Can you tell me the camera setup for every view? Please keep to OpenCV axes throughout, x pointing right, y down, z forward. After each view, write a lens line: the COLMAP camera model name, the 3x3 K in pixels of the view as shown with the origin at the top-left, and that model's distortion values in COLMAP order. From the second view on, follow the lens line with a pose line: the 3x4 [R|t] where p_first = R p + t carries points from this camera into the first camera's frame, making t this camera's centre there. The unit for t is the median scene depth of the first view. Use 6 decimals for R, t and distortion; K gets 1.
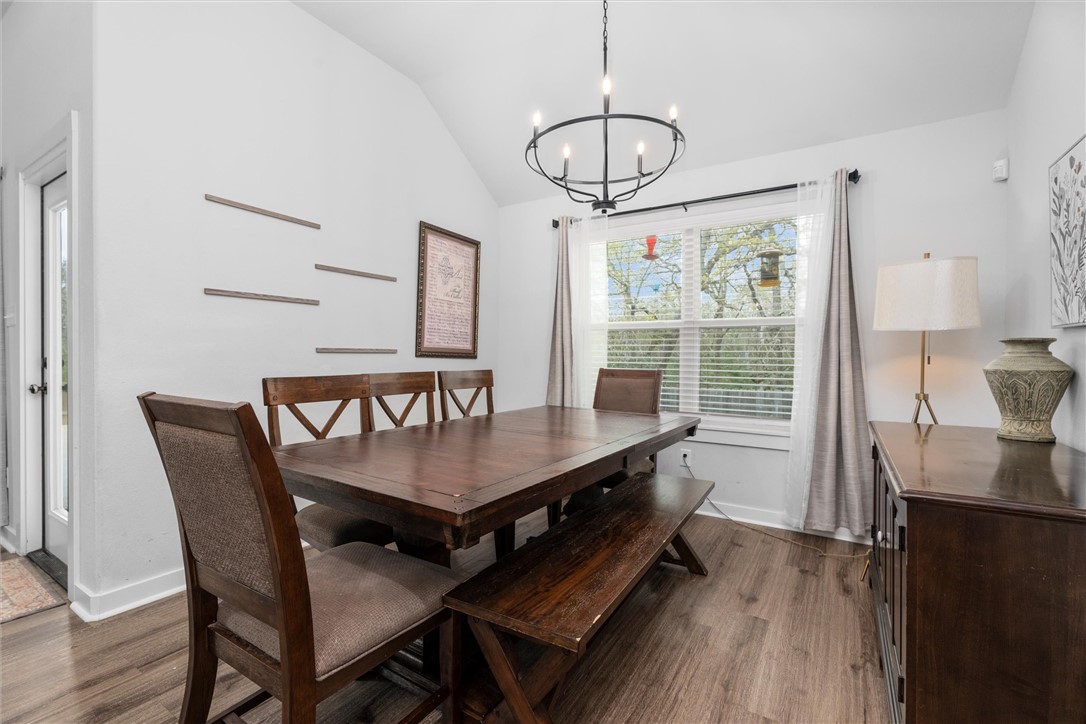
lens RADIAL K [[480.8, 0, 538.2], [0, 480.8, 360.5], [0, 0, 1]] dist [0.000498, -0.000254]
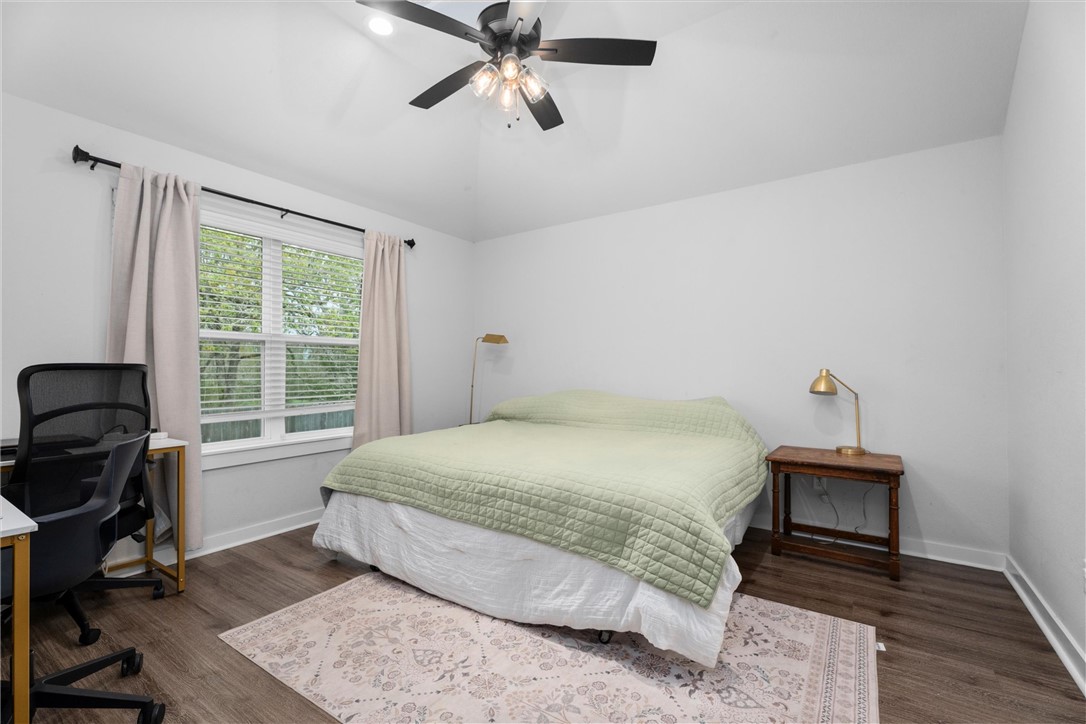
lens RADIAL K [[480.8, 0, 538.2], [0, 480.8, 360.5], [0, 0, 1]] dist [0.000498, -0.000254]
pose [[0.039624, 0.012489, 0.999137, -0.554299], [0.019040, 0.999731, -0.013252, -0.008331], [-0.999033, 0.019549, 0.039375, 0.426805]]
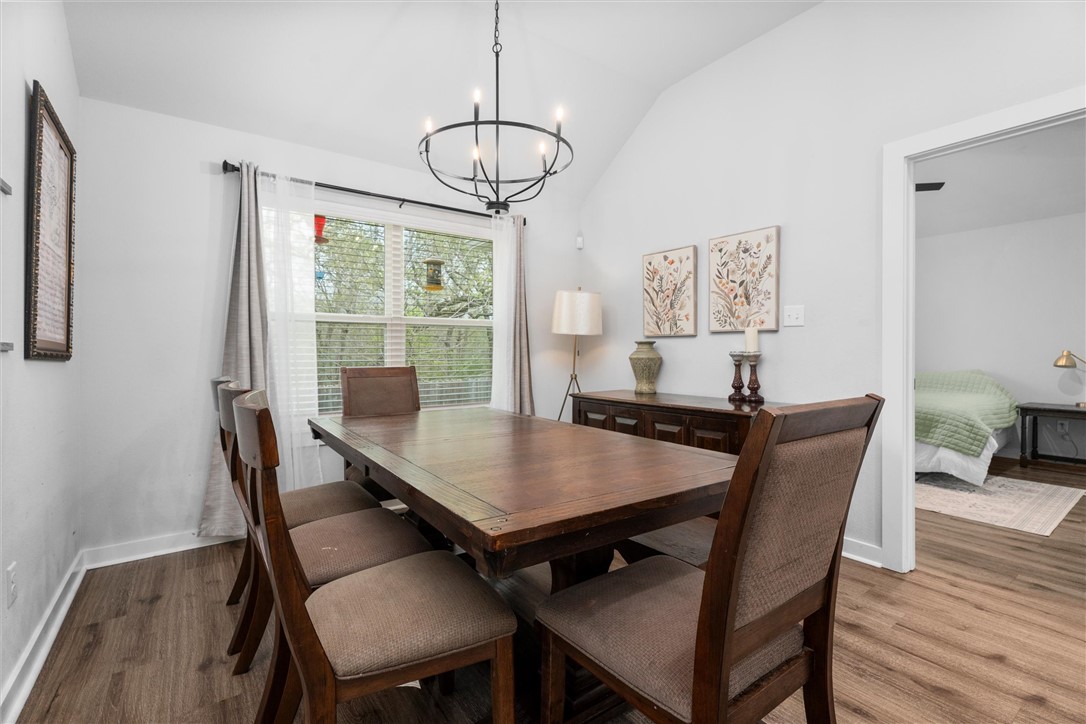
lens RADIAL K [[488.6, 0, 544.5], [0, 488.6, 348.4], [0, 0, 1]] dist [-0.000899, -0.000464]
pose [[0.371860, -0.001000, 0.928288, -0.801943], [0.015643, 0.999864, -0.005189, -0.010533], [-0.928157, 0.016451, 0.371825, 0.523791]]
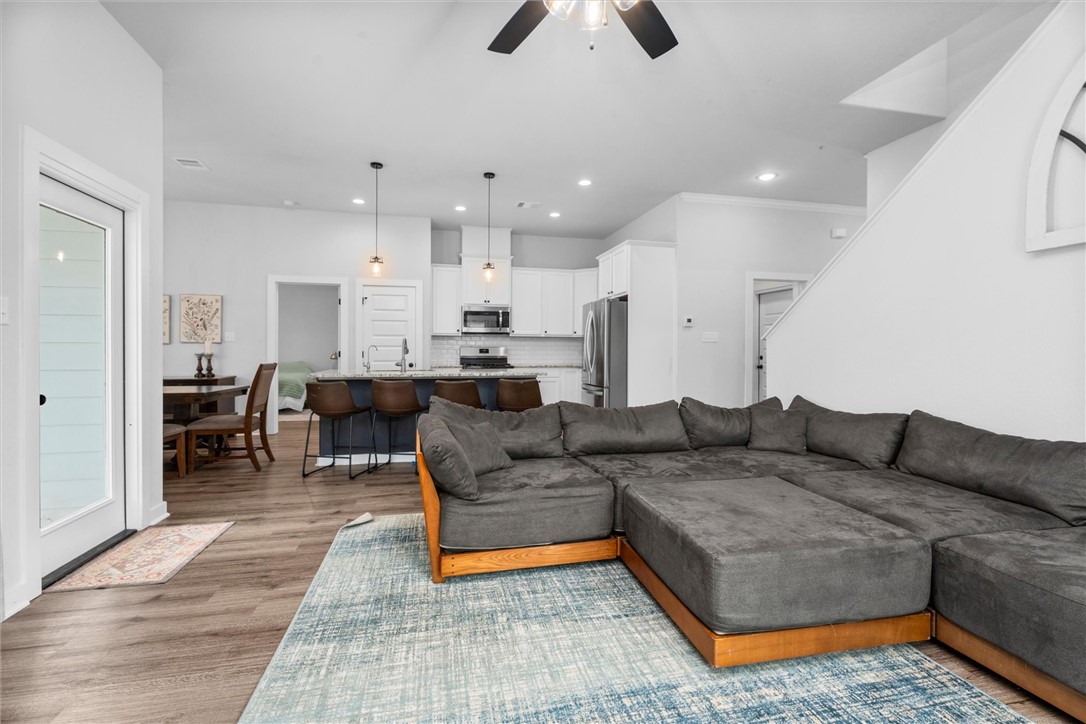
lens RADIAL K [[478.4, 0, 542.9], [0, 478.4, 353.7], [0, 0, 1]] dist [-0.001528, -0.000352]
pose [[-0.716887, -0.012411, 0.697079, -1.138878], [0.002311, 0.999794, 0.020178, -0.016725], [-0.697185, 0.016076, -0.716711, 0.632621]]
